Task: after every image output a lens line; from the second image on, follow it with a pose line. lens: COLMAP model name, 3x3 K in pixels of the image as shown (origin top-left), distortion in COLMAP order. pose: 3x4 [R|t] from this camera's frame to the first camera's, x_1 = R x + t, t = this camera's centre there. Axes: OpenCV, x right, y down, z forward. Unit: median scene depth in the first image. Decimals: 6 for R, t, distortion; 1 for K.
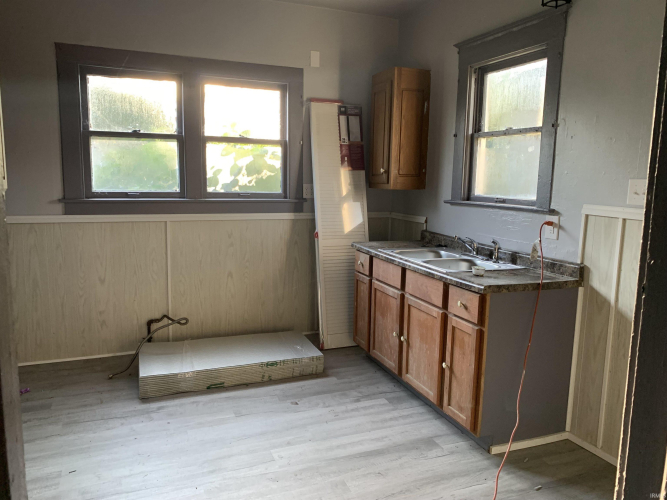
lens RADIAL K [[511.9, 0, 328.9], [0, 511.9, 247.7], [0, 0, 1]] dist [0.025667, -0.012806]
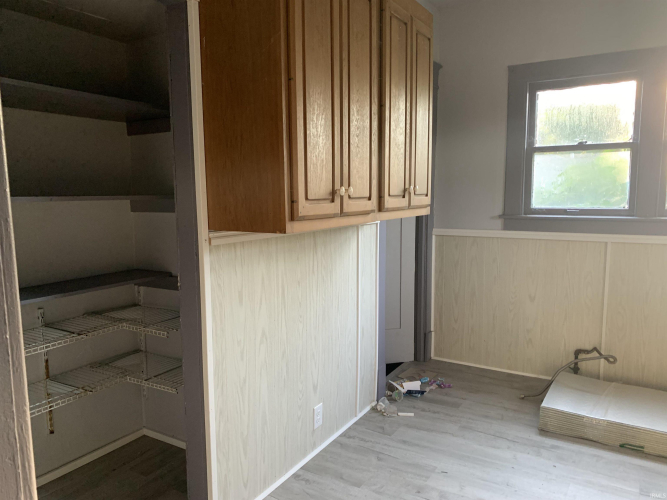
lens RADIAL K [[511.9, 0, 331.1], [0, 511.9, 252.9], [0, 0, 1]] dist [0.025667, -0.012806]
pose [[0.608289, 0.076912, -0.789981, 0.098765], [-0.096712, 0.995060, 0.022410, -0.007576], [0.787802, 0.062769, 0.612722, 0.093038]]
